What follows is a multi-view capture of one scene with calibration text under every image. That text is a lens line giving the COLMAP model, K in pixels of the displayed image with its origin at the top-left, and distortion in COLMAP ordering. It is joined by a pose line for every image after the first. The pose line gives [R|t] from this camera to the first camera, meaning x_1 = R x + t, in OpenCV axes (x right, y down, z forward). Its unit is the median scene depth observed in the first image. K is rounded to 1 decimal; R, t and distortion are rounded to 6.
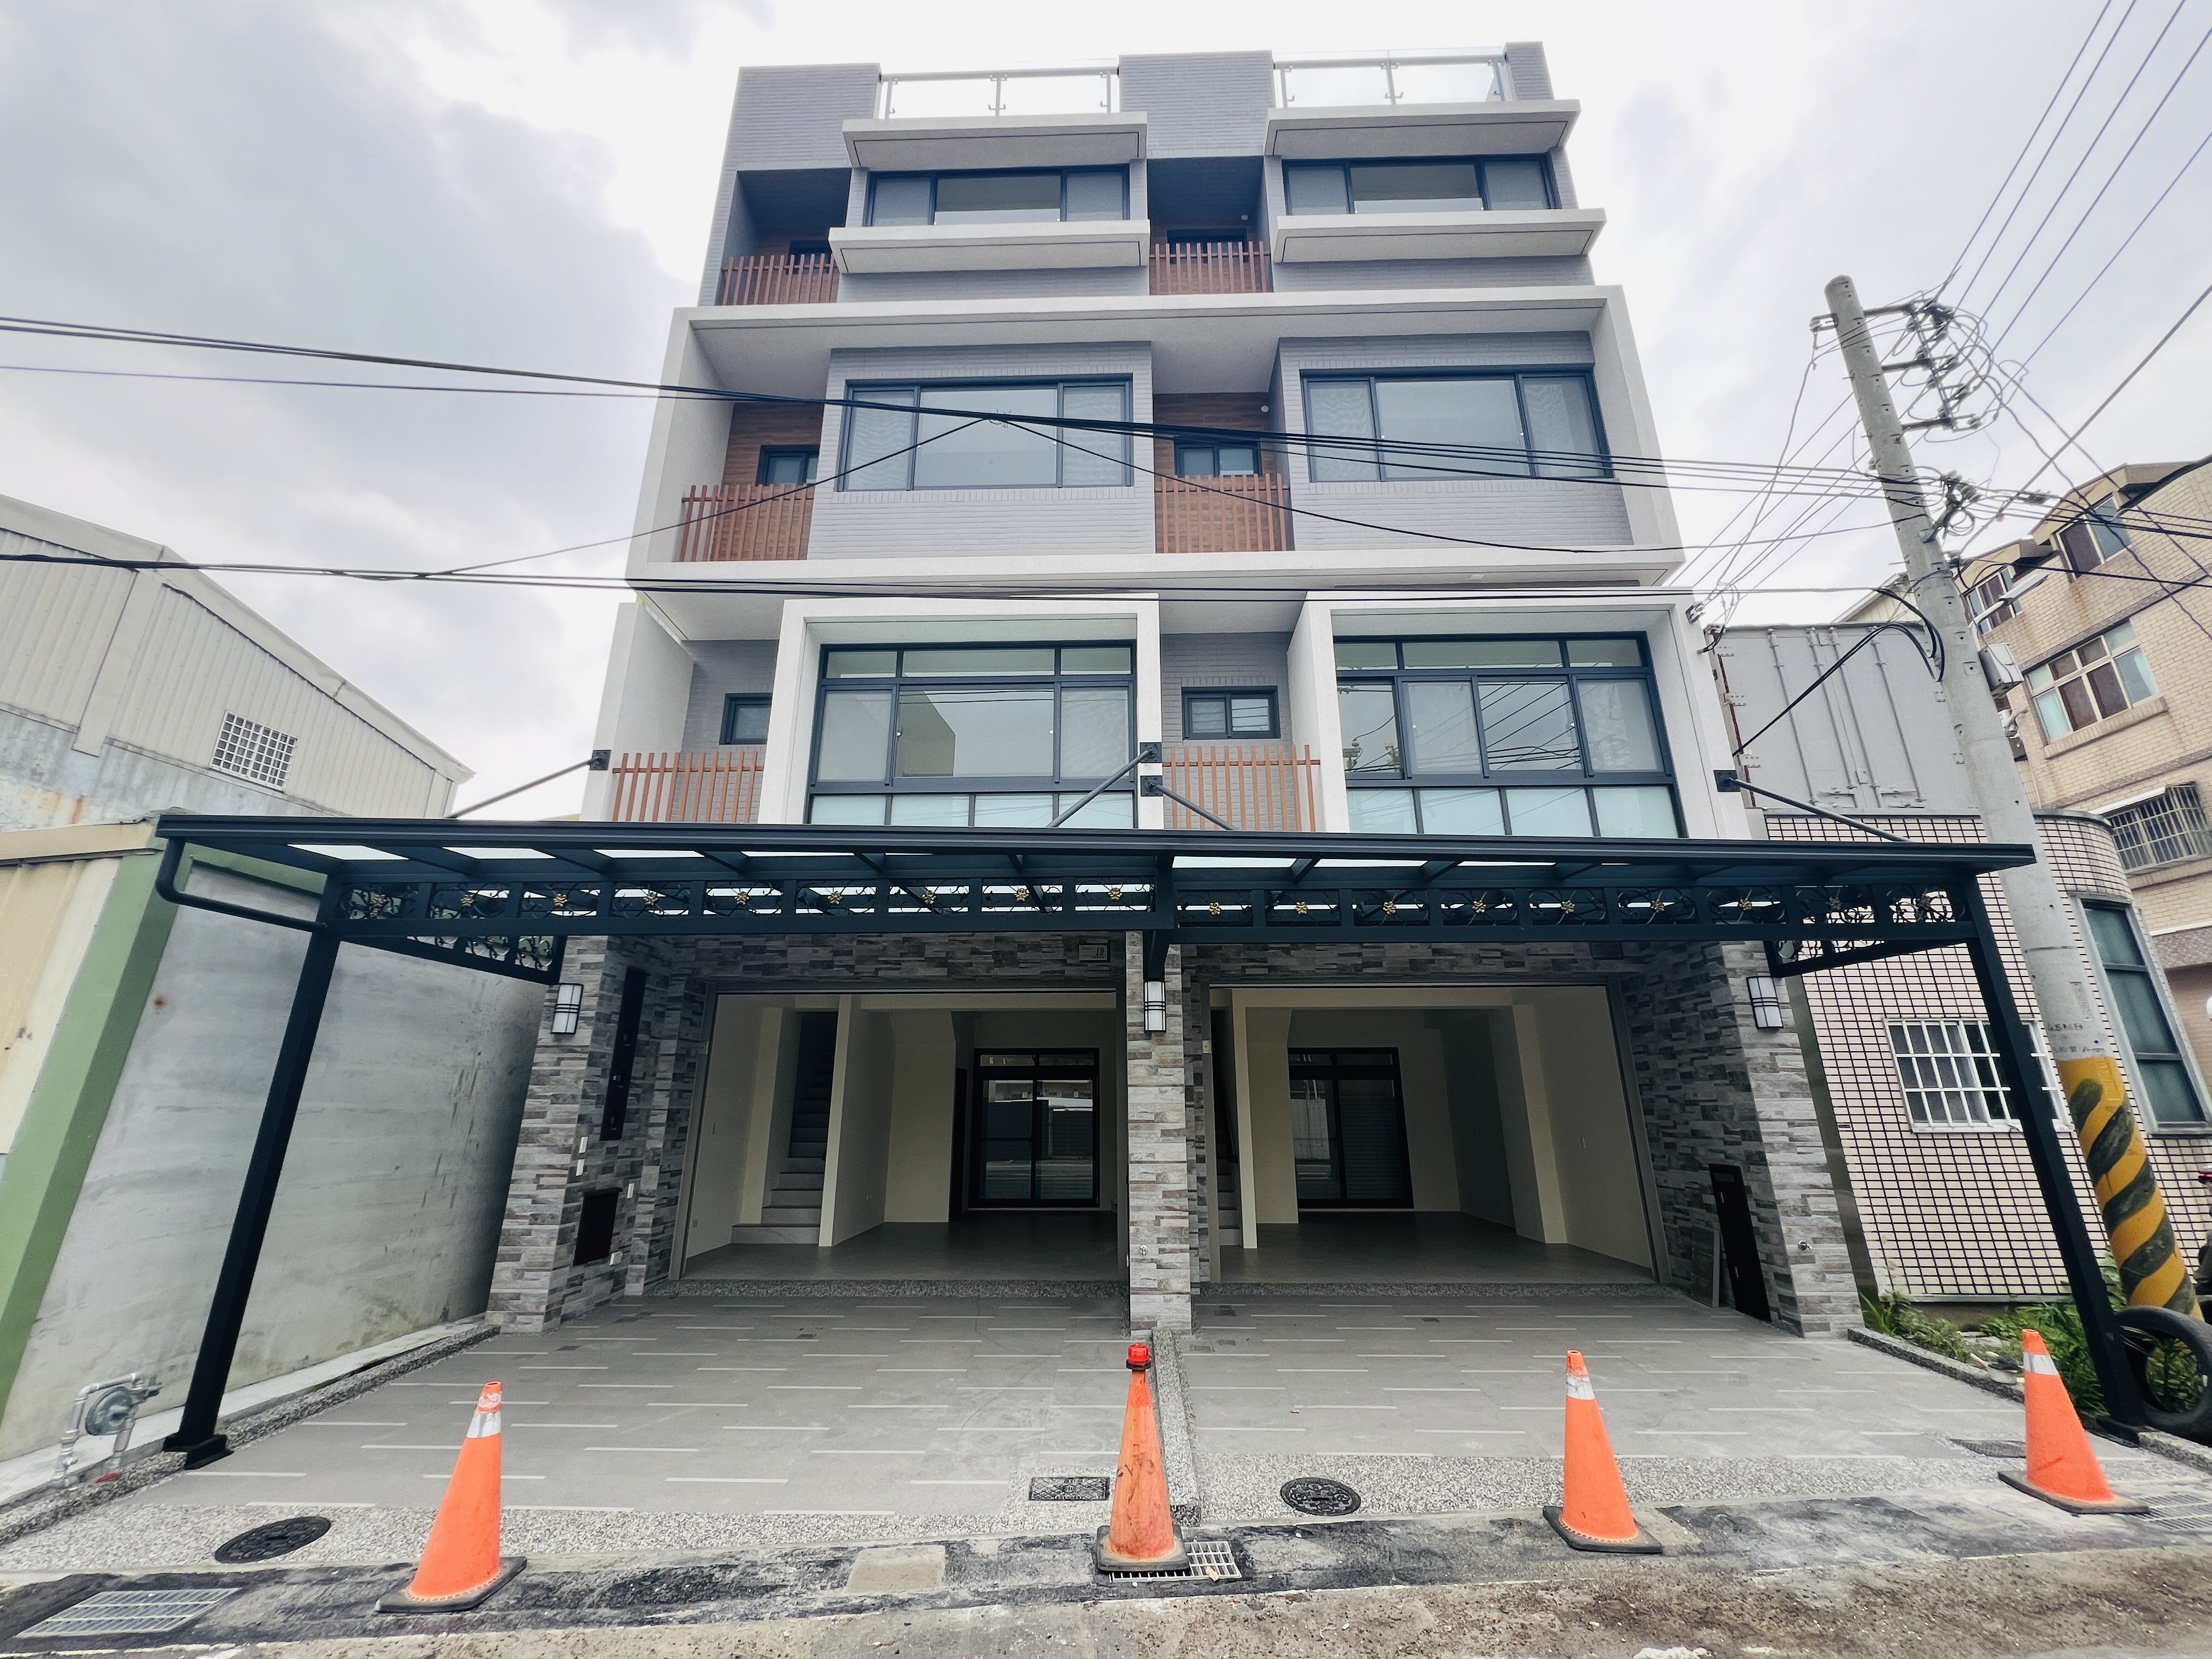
lens RADIAL K [[883.7, 0, 1106.0], [0, 883.7, 829.5], [0, 0, 1]] dist [-0.003310, 0.000950]
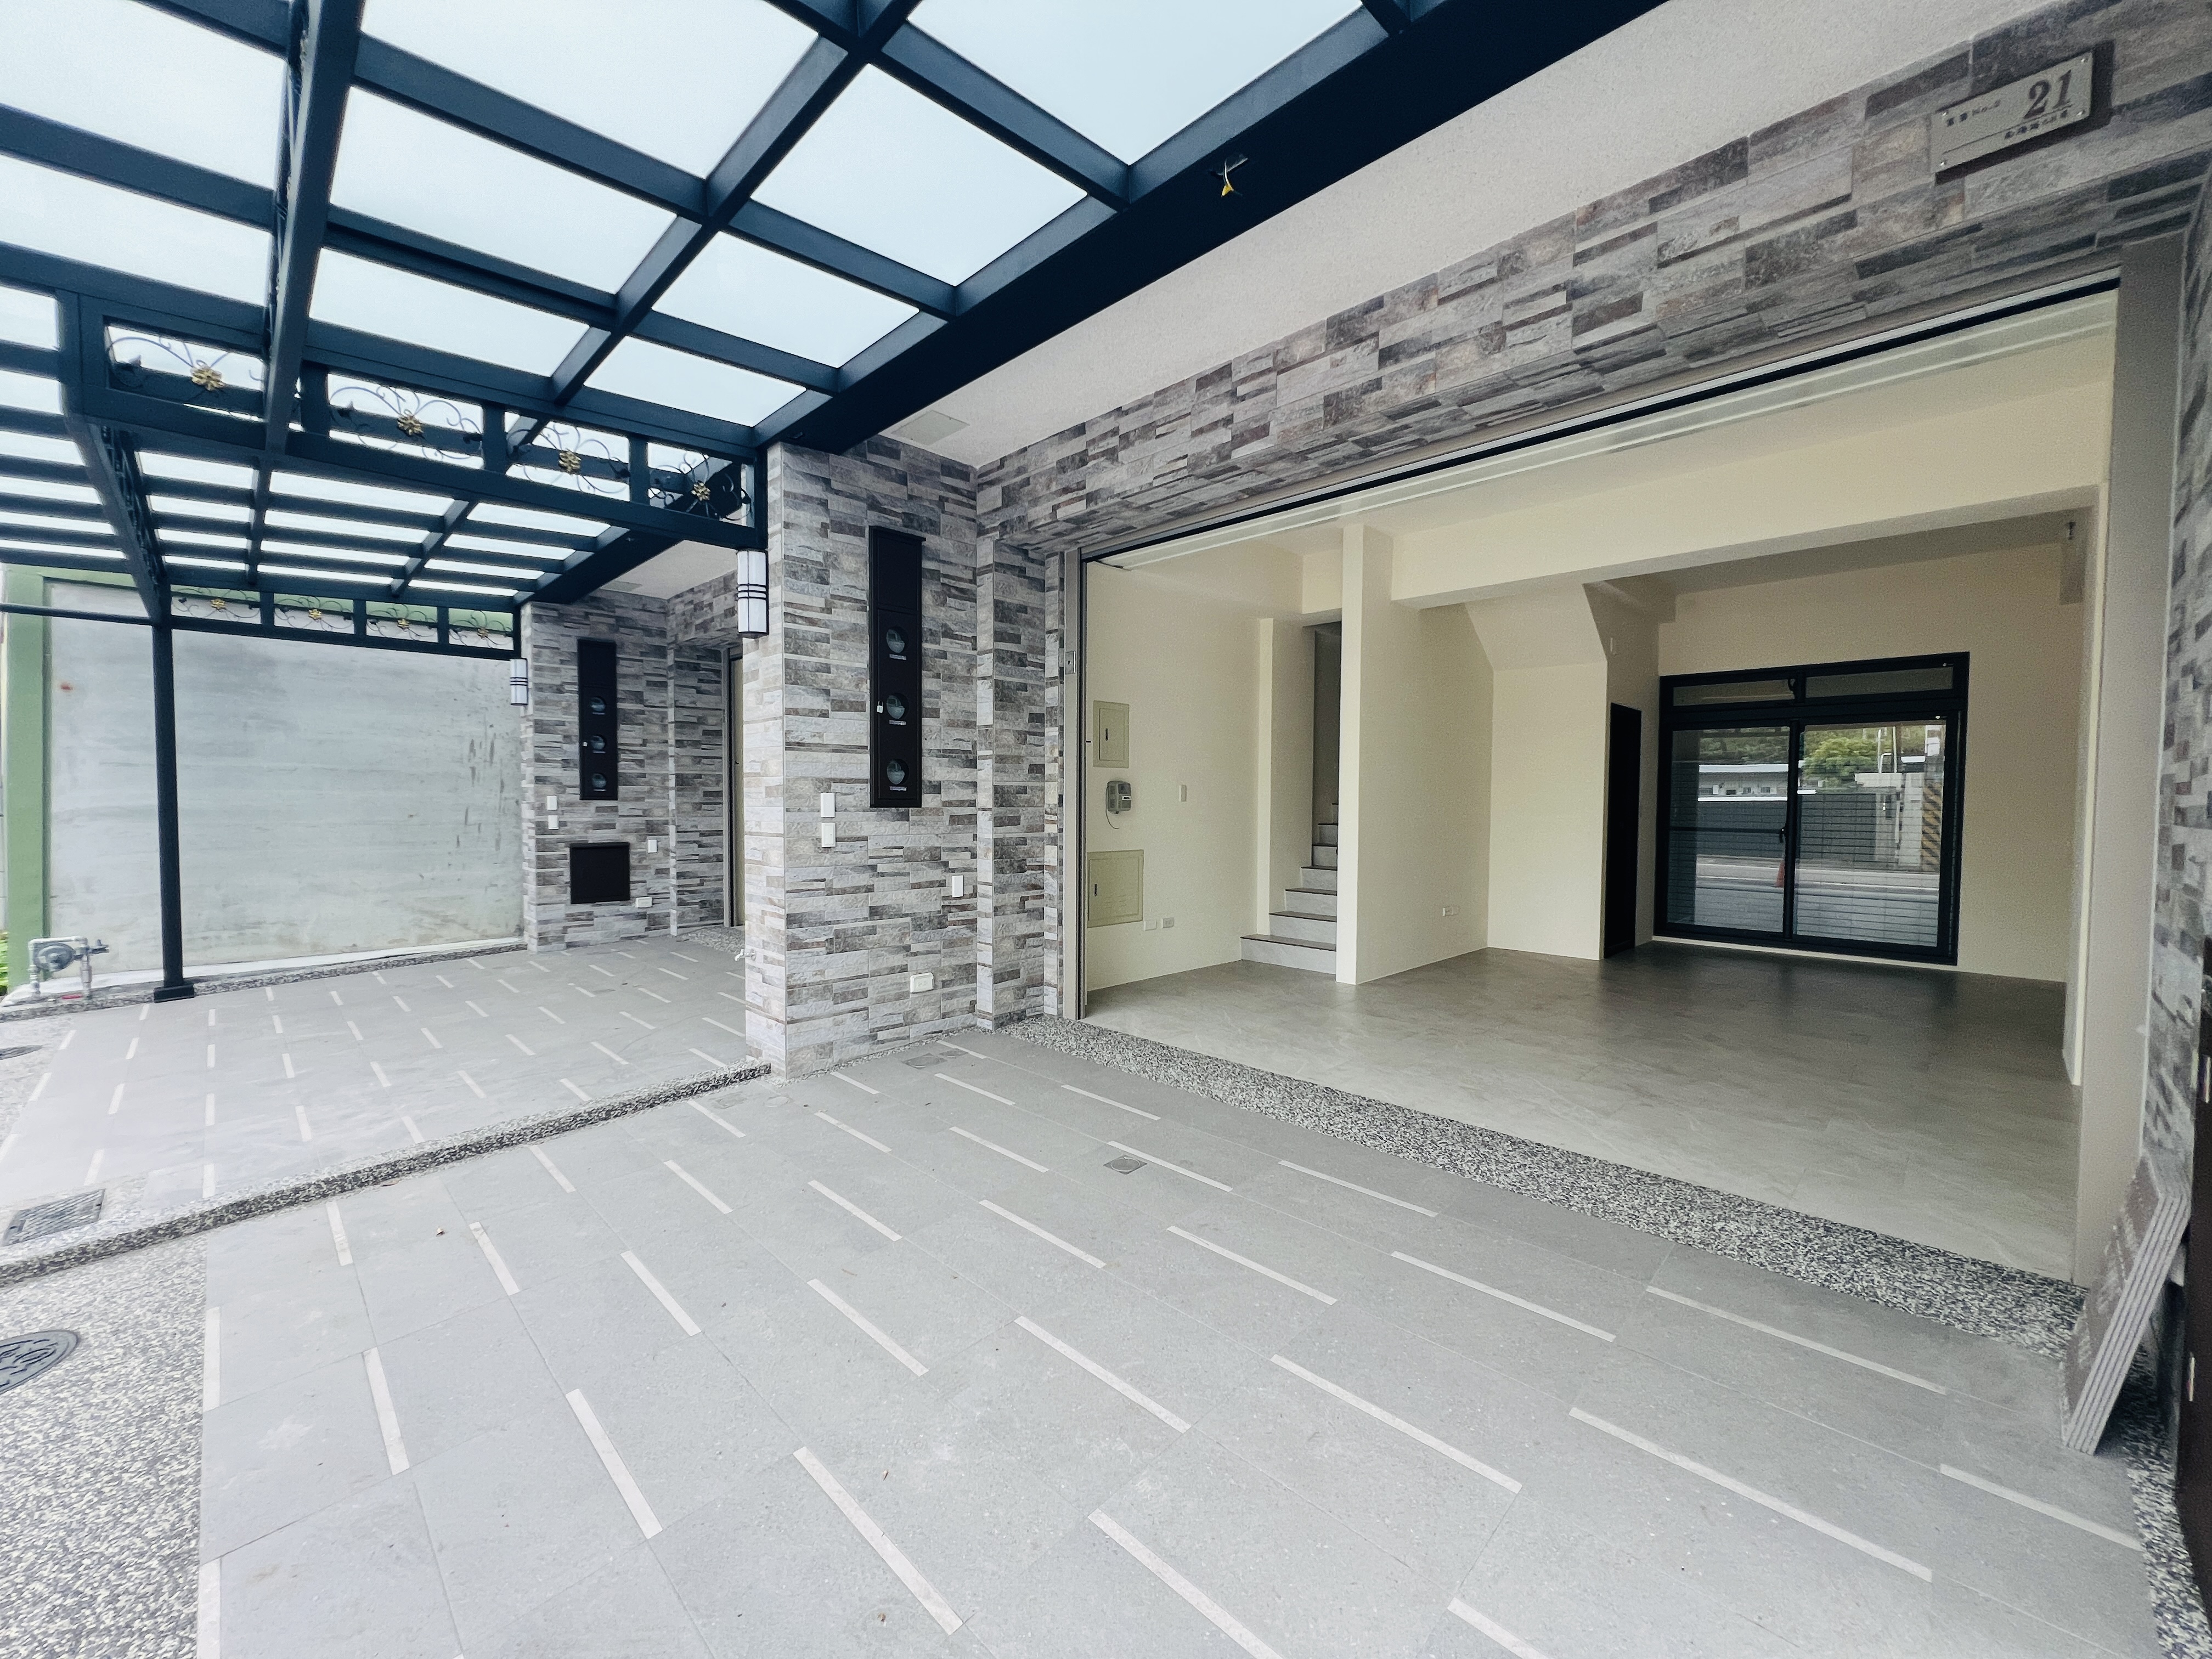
lens RADIAL K [[883.7, 0, 1106.0], [0, 883.7, 829.5], [0, 0, 1]] dist [-0.003310, 0.000950]
pose [[0.723579, 0.029739, -0.689600, 0.661460], [0.202375, 0.946024, 0.253144, 0.251639], [0.659907, -0.322728, 0.678505, 0.702555]]
